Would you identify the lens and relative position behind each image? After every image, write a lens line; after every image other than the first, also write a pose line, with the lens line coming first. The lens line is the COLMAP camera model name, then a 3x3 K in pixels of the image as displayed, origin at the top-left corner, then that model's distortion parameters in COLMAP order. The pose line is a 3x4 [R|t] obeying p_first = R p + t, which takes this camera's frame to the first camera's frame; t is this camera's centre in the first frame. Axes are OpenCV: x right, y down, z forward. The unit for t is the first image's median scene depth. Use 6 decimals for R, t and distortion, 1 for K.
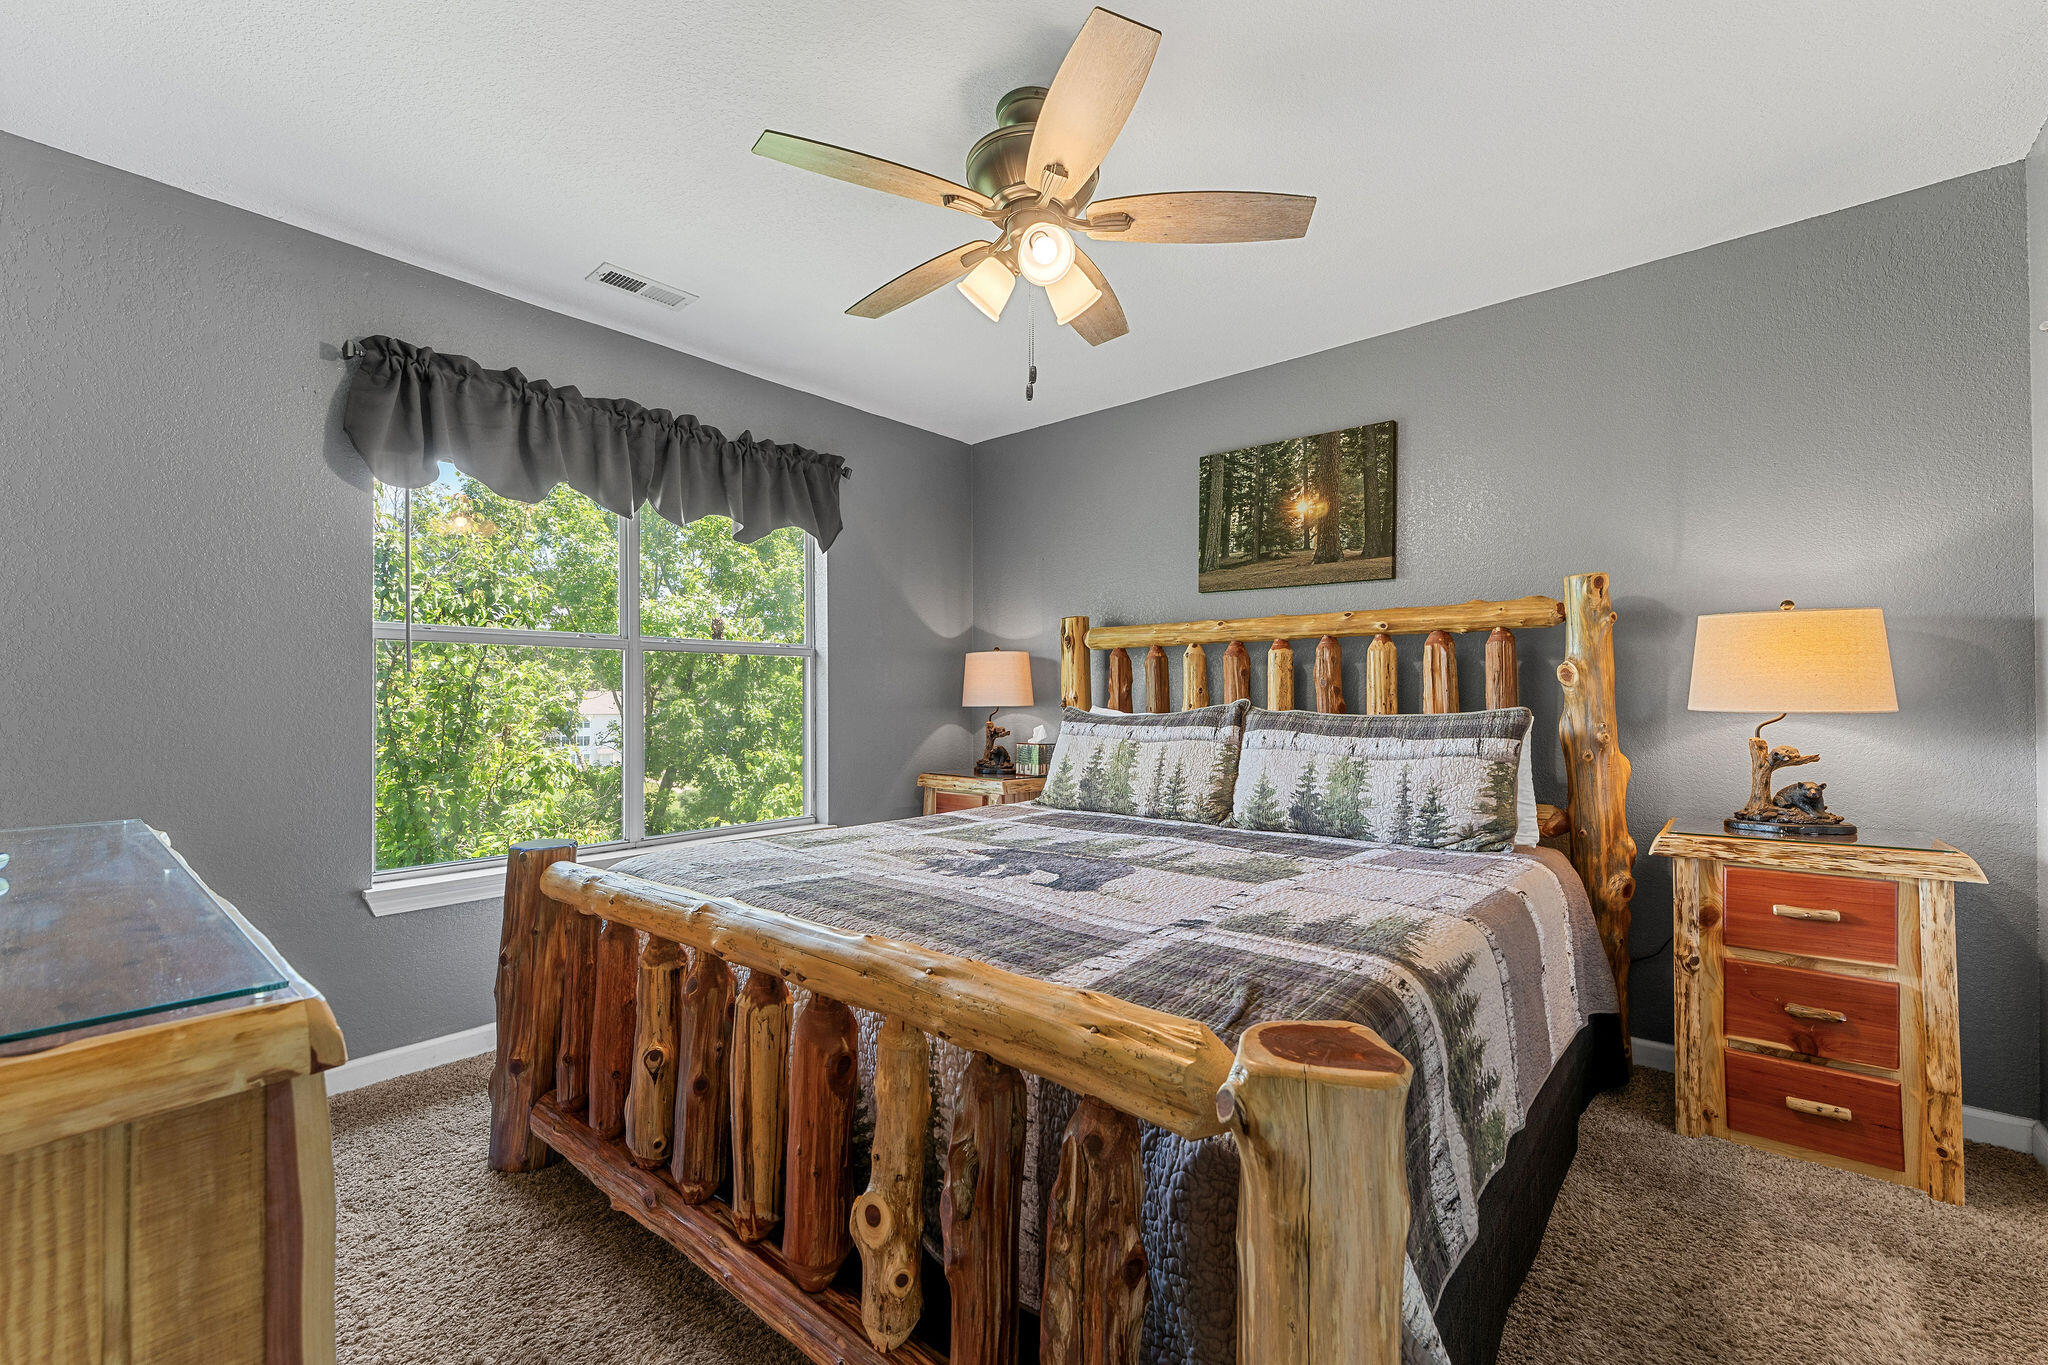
lens RADIAL K [[844.5, 0, 1020.2], [0, 844.5, 686.0], [0, 0, 1]] dist [0.000127, -0.000049]
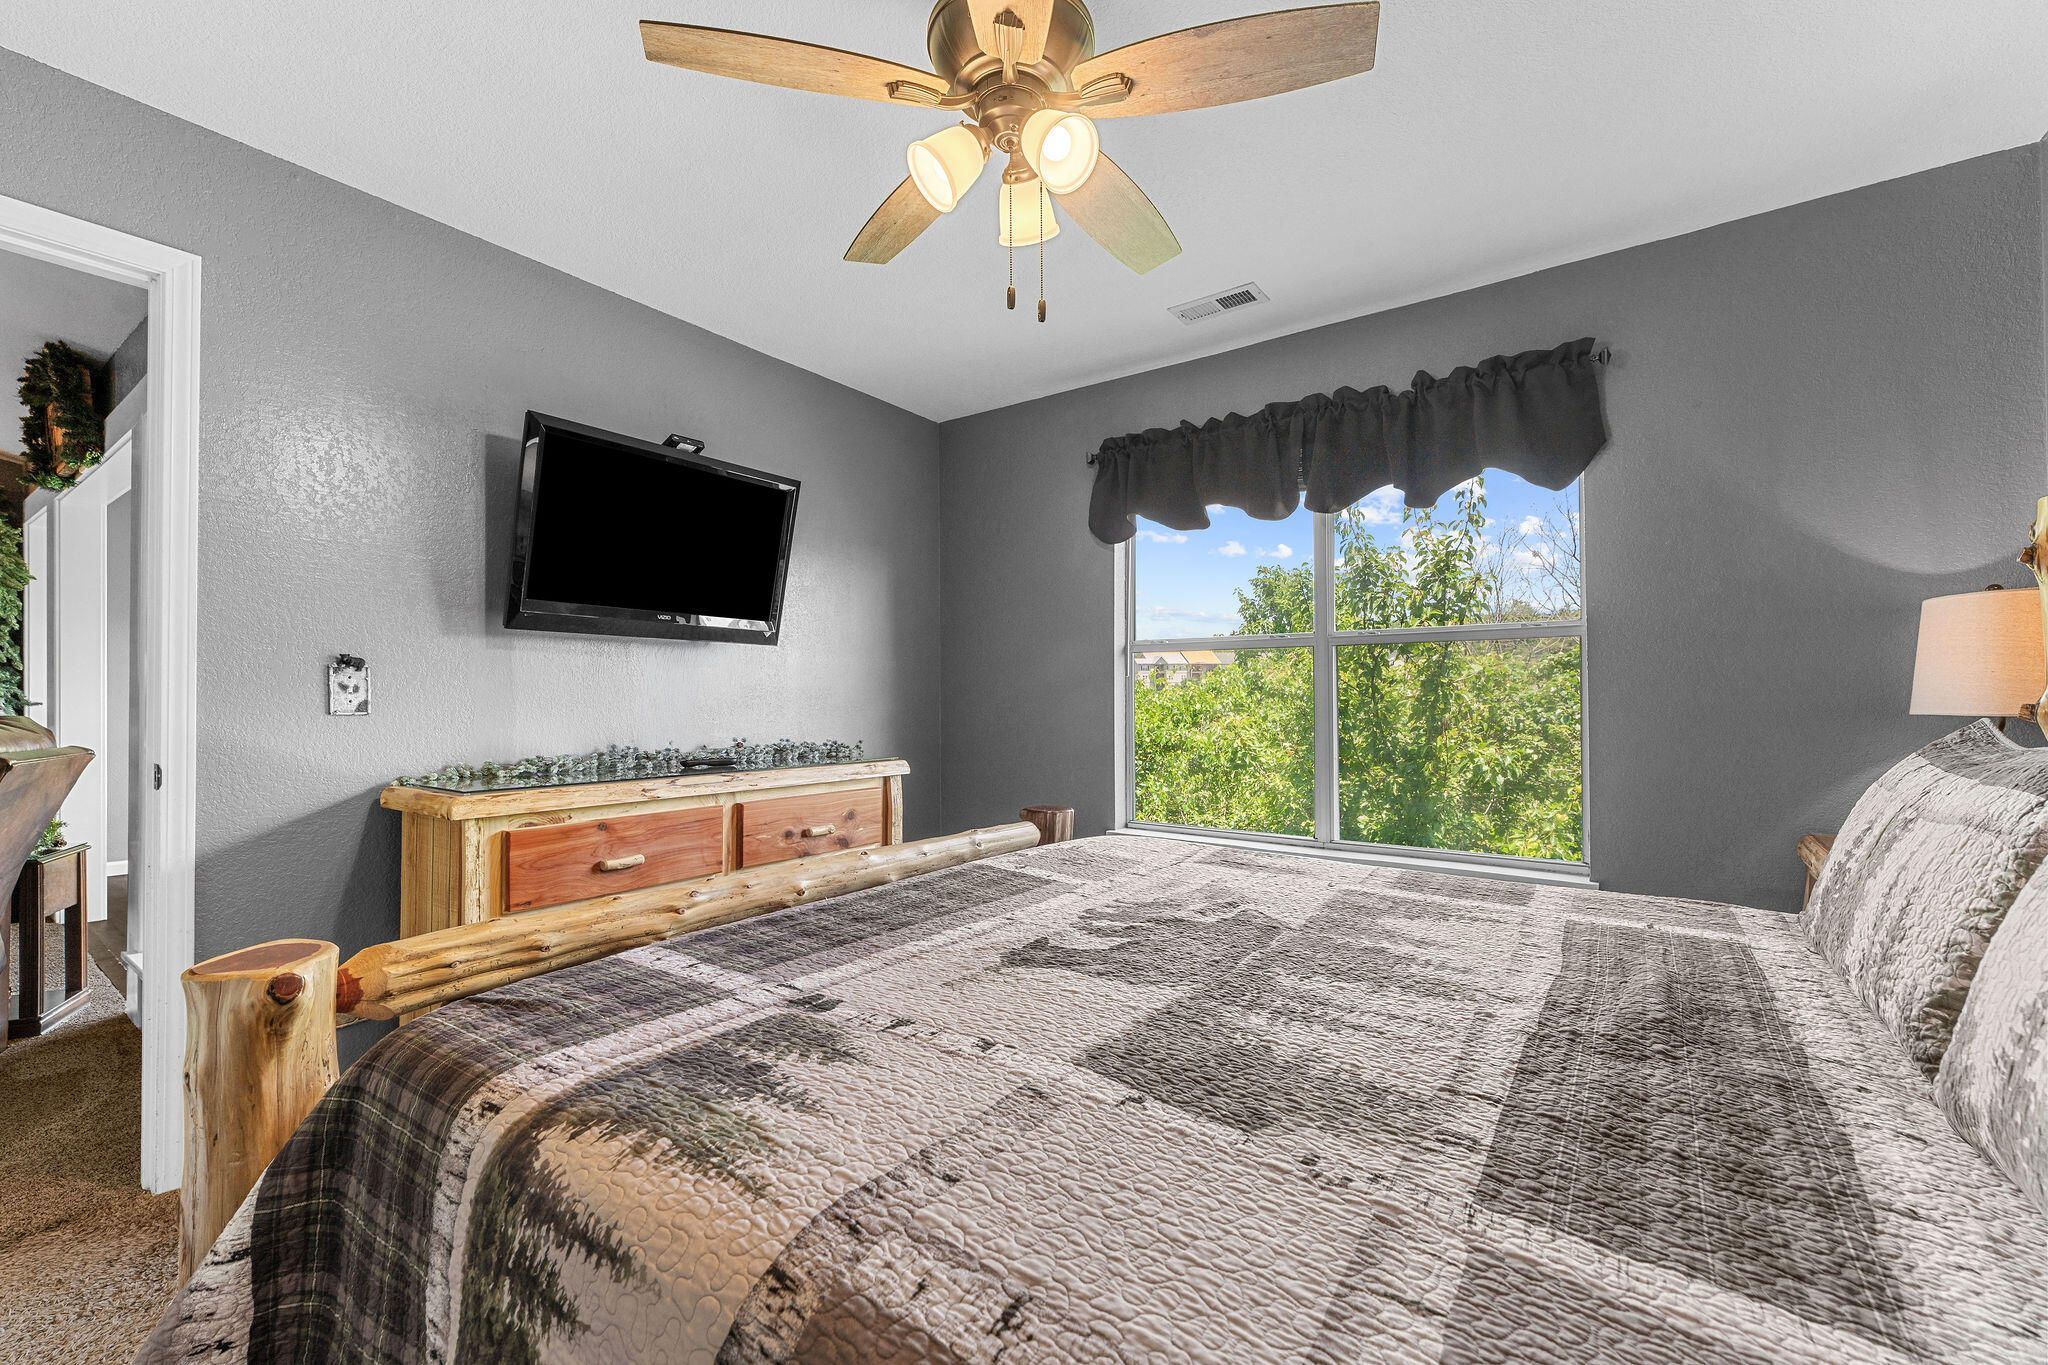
lens RADIAL K [[844.5, 0, 1020.8], [0, 844.5, 688.1], [0, 0, 1]] dist [0.000127, -0.000049]
pose [[0.079959, -0.002597, -0.996795, 1.017037], [0.017505, 0.999846, -0.001201, 0.001905], [0.996644, -0.017353, 0.079993, 1.176401]]
